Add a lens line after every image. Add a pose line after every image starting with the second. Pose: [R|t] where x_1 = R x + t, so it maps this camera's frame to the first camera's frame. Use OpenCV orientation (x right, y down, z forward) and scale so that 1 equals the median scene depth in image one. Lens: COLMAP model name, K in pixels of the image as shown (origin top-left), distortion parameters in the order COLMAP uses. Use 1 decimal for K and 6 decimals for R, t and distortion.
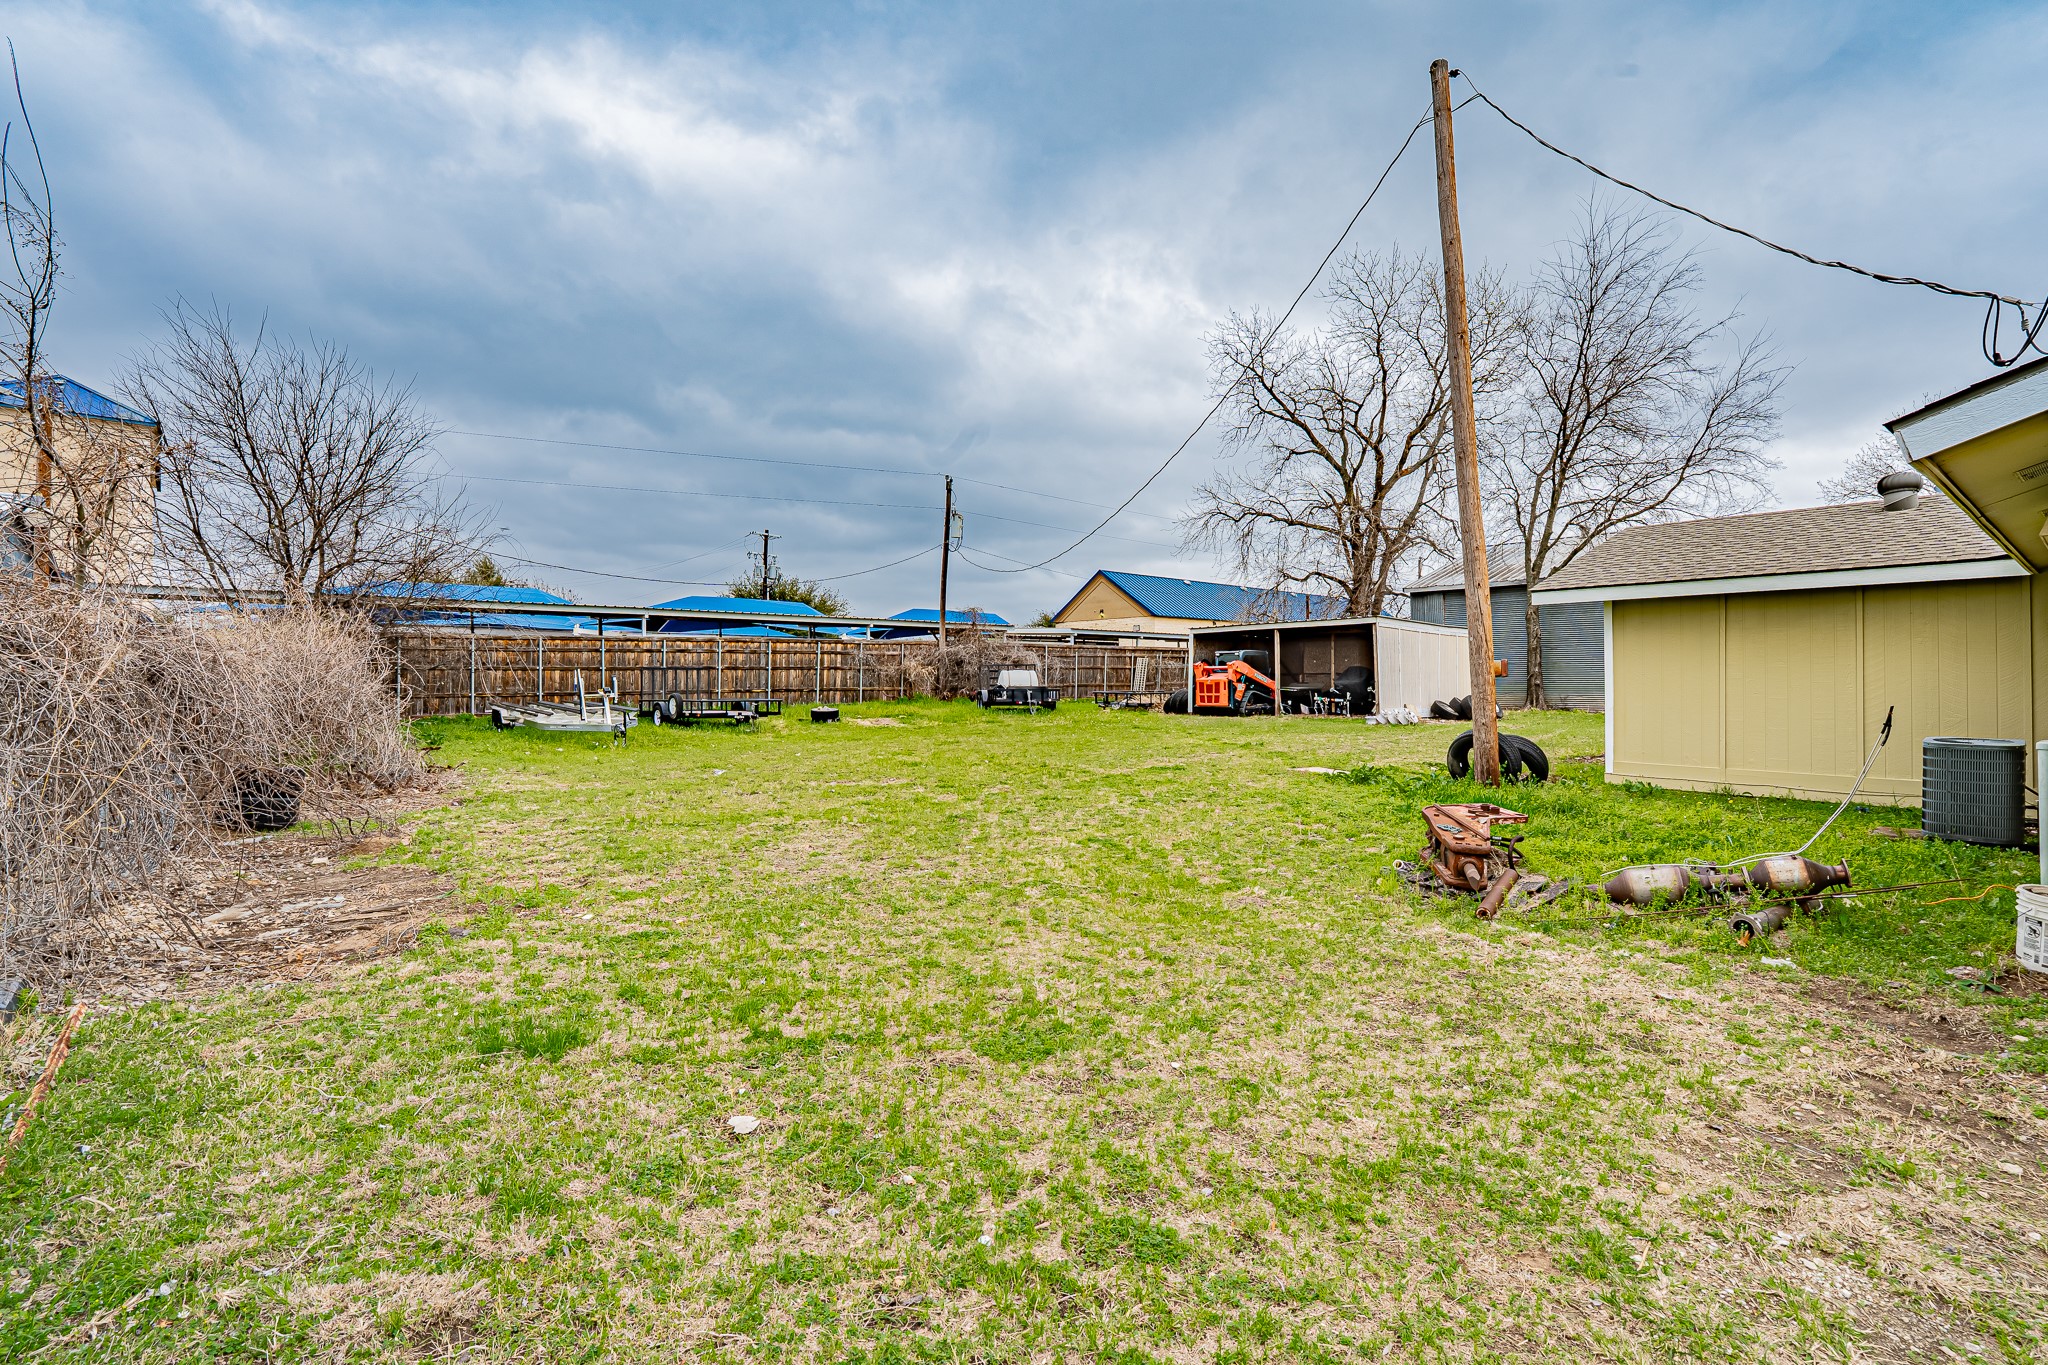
lens RADIAL K [[965.6, 0, 1024.0], [0, 965.6, 682.5], [0, 0, 1]] dist [-0.074669, 0.029557]
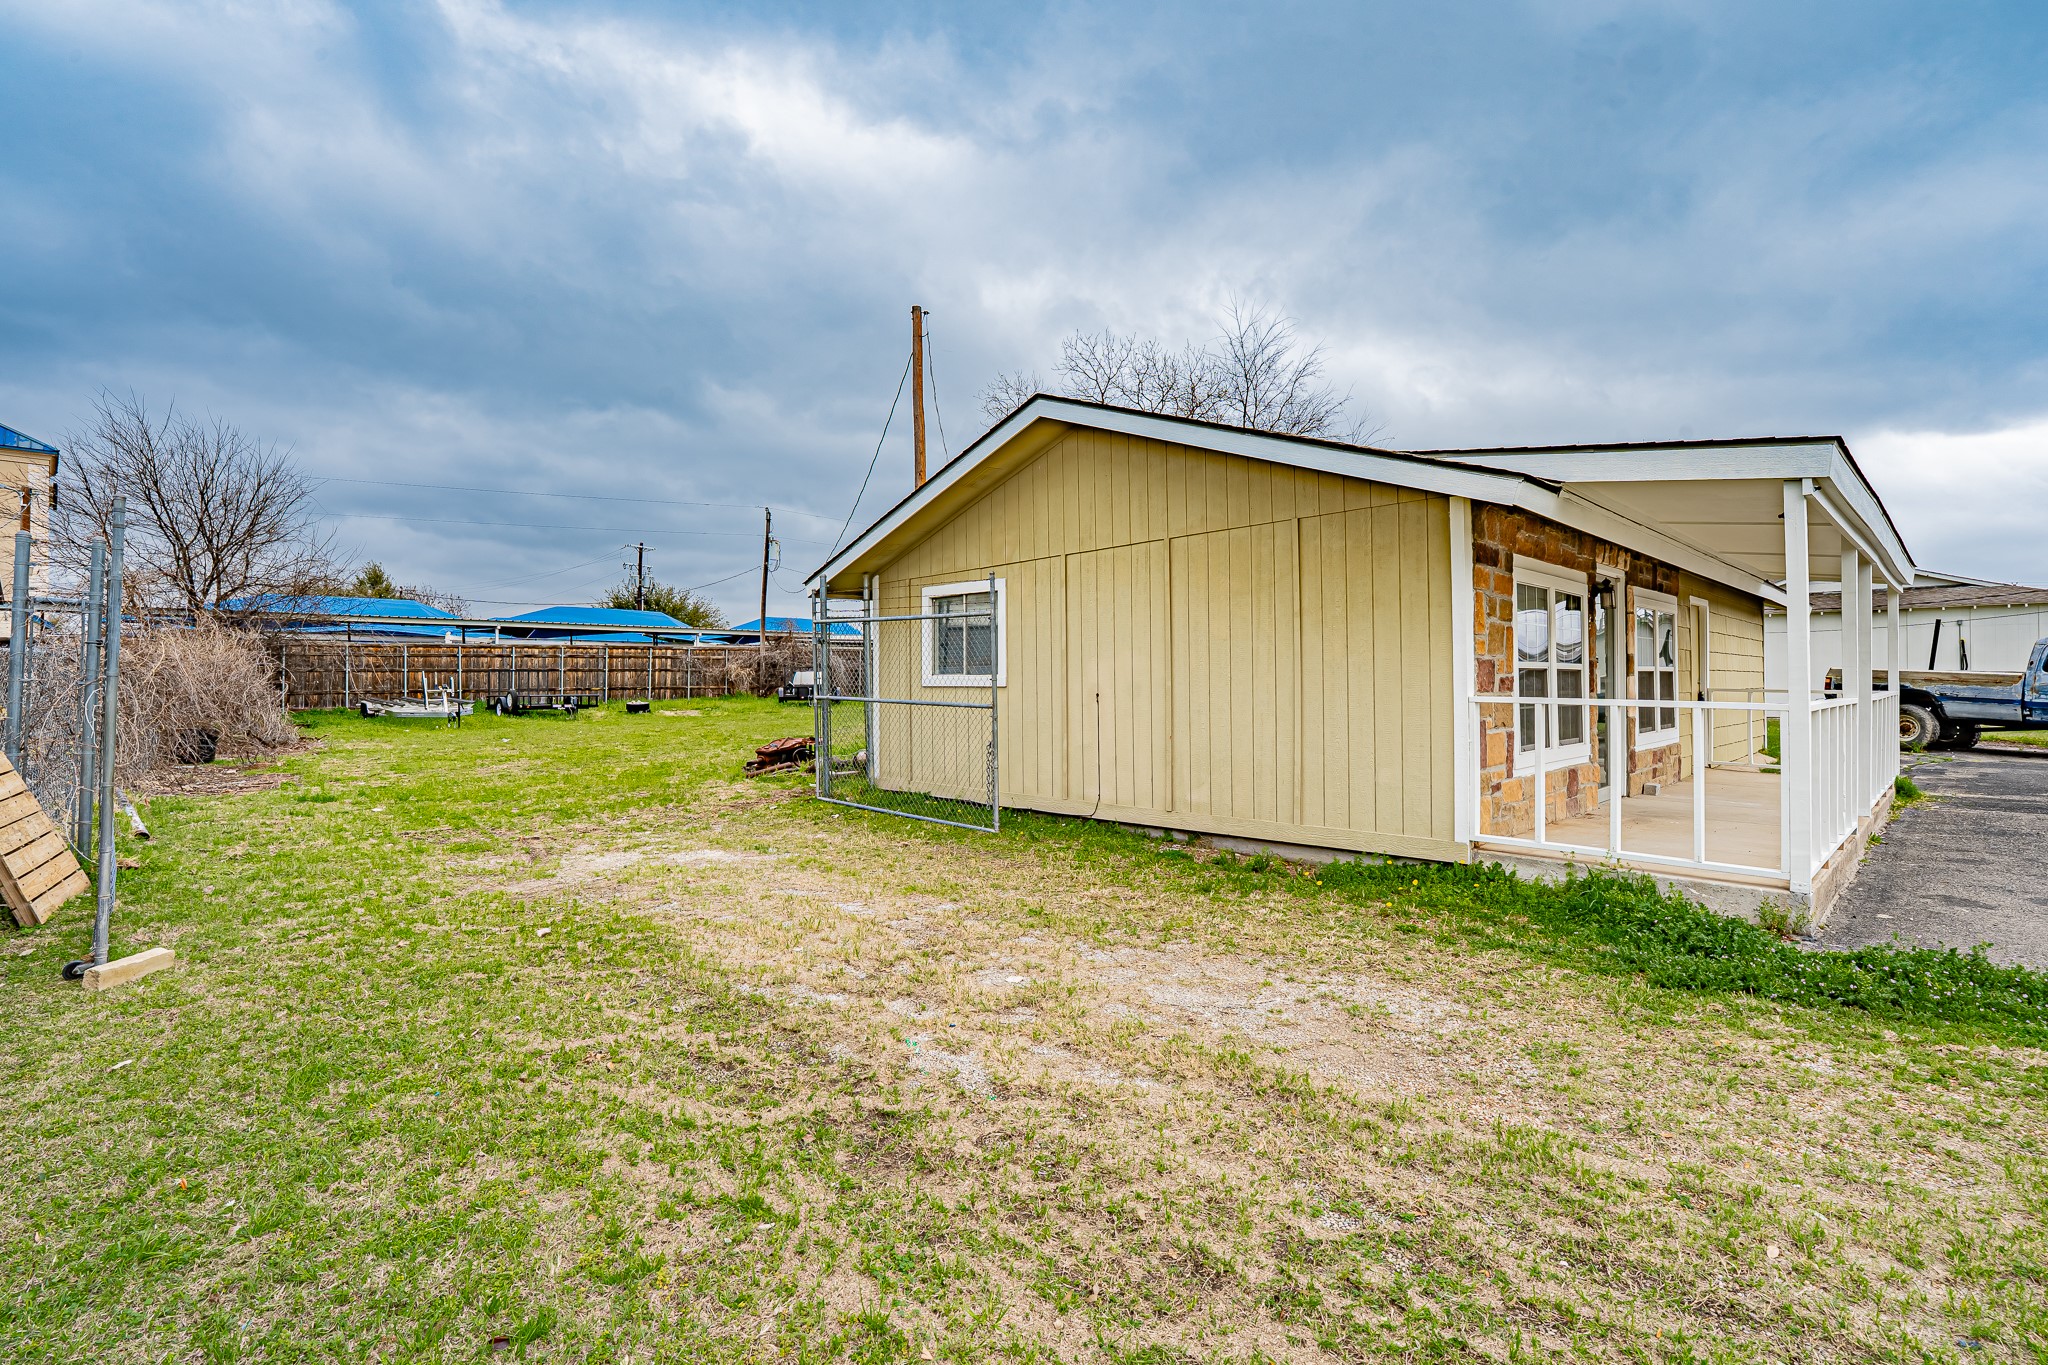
lens RADIAL K [[965.6, 0, 1024.0], [0, 965.6, 682.5], [0, 0, 1]] dist [-0.074669, 0.029557]
pose [[0.996847, -0.001454, 0.079335, 0.182381], [0.001576, 0.999998, -0.001481, 0.003629], [-0.079333, 0.001602, 0.996847, -0.261818]]
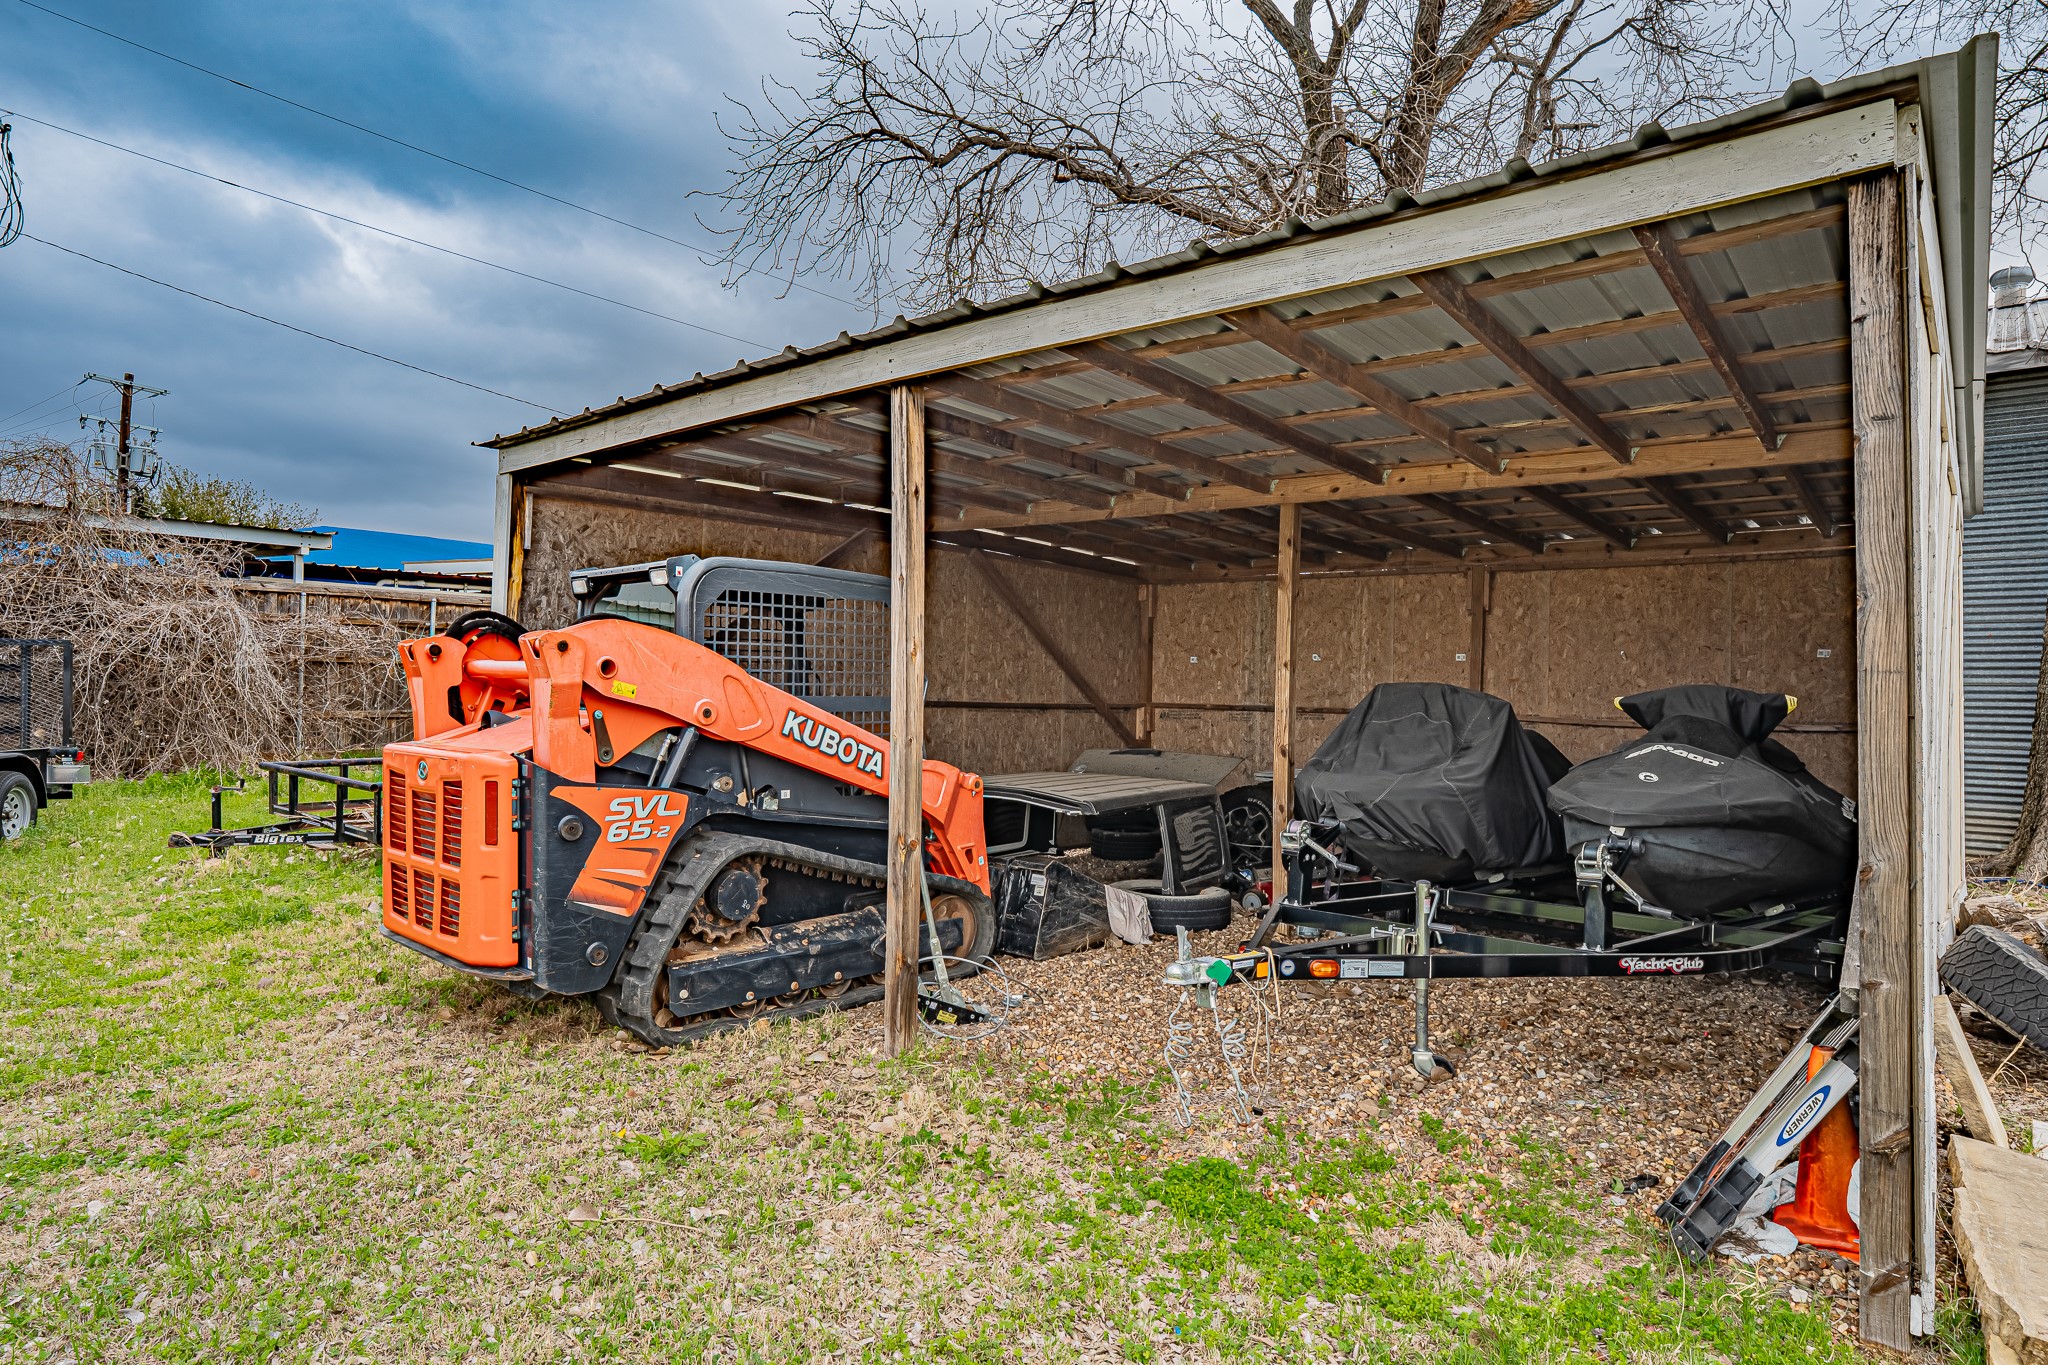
lens RADIAL K [[1248.3, 0, 1023.3], [0, 1248.3, 639.2], [0, 0, 1]] dist [-0.063009, 0.040535]
pose [[0.989846, 0.029621, 0.139024, 0.242285], [-0.022979, 0.998527, -0.049142, -0.012773], [-0.140275, 0.045449, 0.989069, 0.775652]]
